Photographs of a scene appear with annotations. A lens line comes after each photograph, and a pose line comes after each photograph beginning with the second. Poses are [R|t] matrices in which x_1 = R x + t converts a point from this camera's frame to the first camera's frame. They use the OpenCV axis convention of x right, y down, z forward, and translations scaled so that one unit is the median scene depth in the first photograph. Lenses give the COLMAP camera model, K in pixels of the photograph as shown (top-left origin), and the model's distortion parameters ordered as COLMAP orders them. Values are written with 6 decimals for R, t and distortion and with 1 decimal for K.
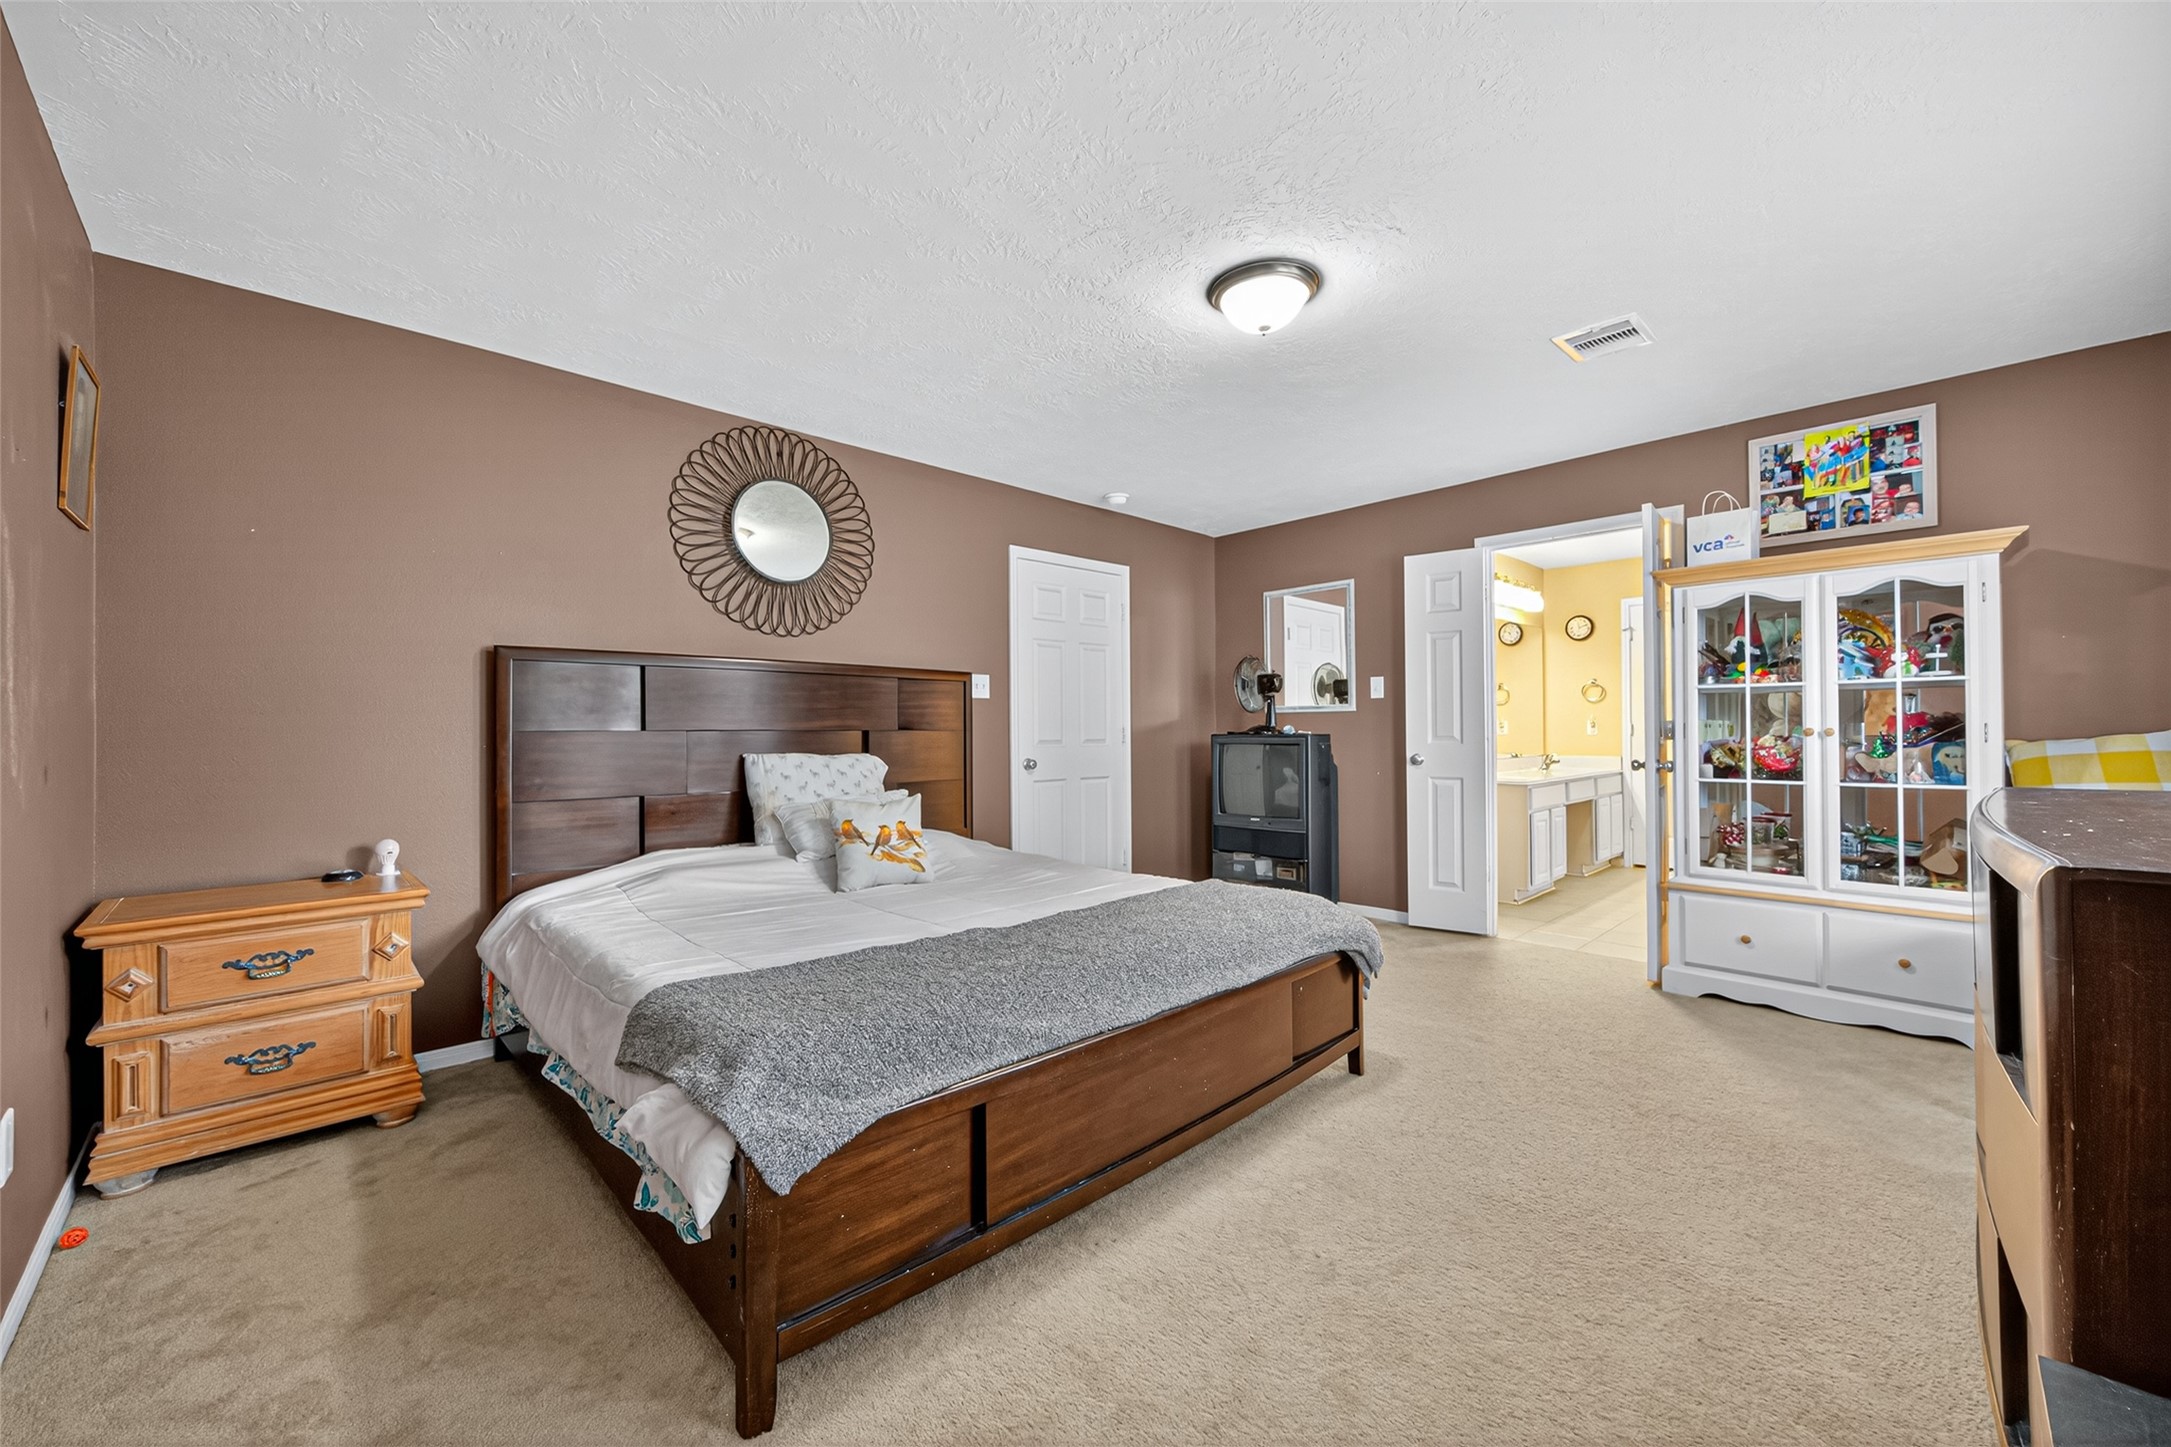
lens RADIAL K [[839.2, 0, 1085.6], [0, 839.2, 725.1], [0, 0, 1]] dist [0.003256, -0.000839]
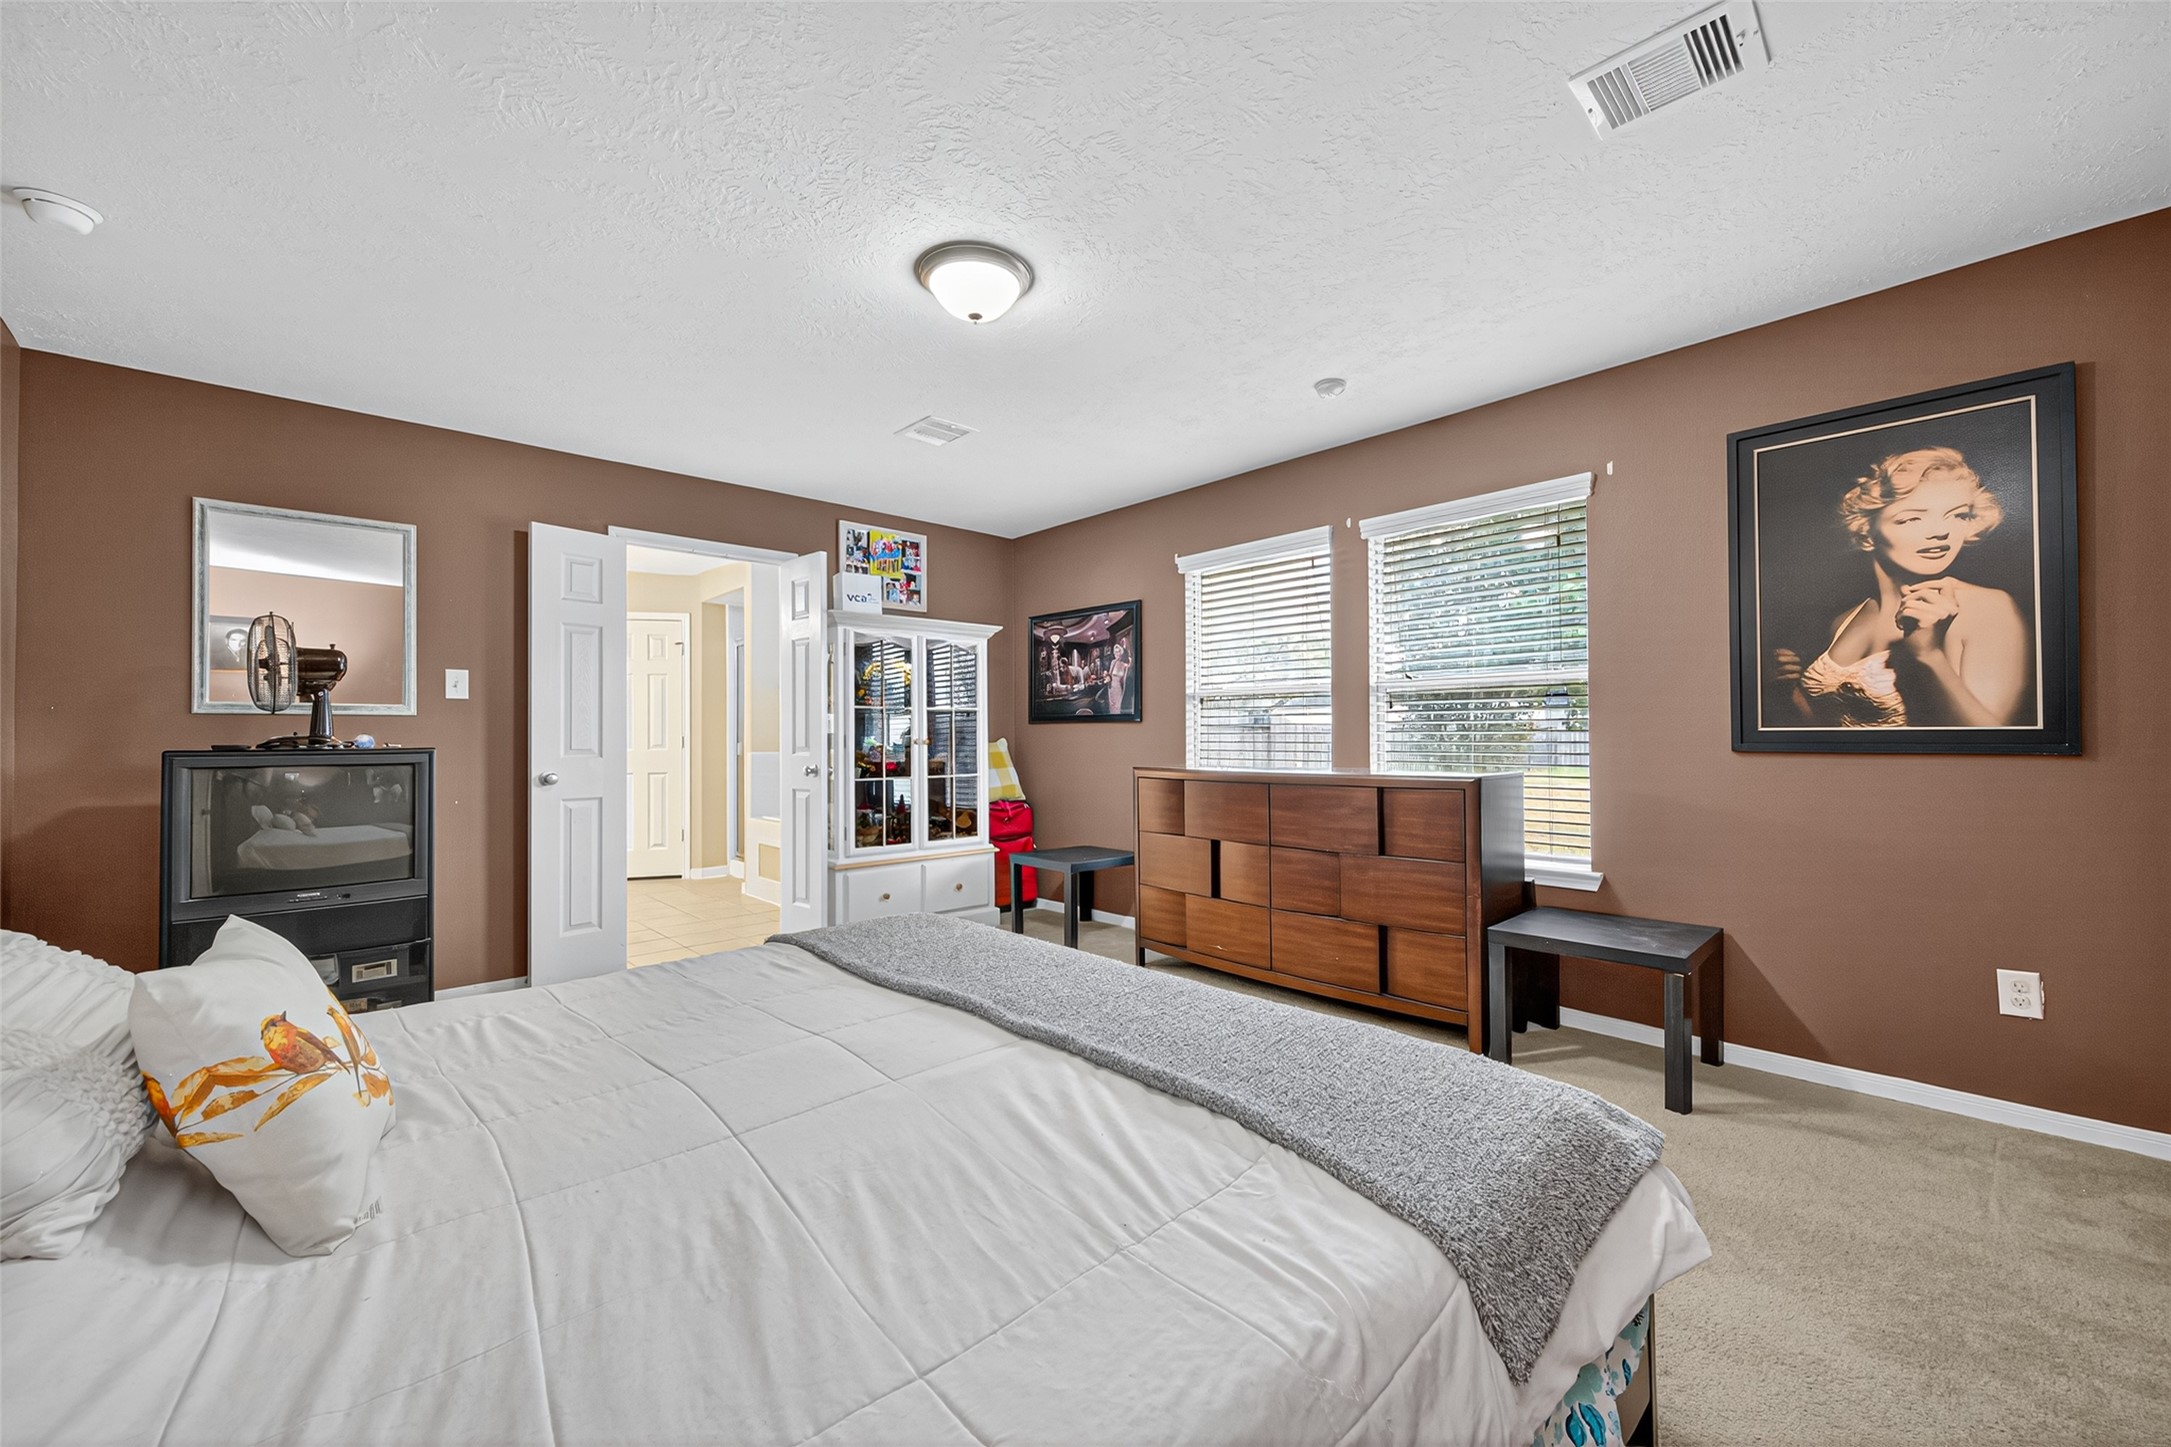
lens RADIAL K [[839.2, 0, 1085.6], [0, 839.2, 725.1], [0, 0, 1]] dist [0.003256, -0.000839]
pose [[0.013345, 0.019169, 0.999727, -0.551198], [-0.001258, 0.999816, -0.019154, 0.006108], [-0.999910, -0.001002, 0.013367, 0.652090]]
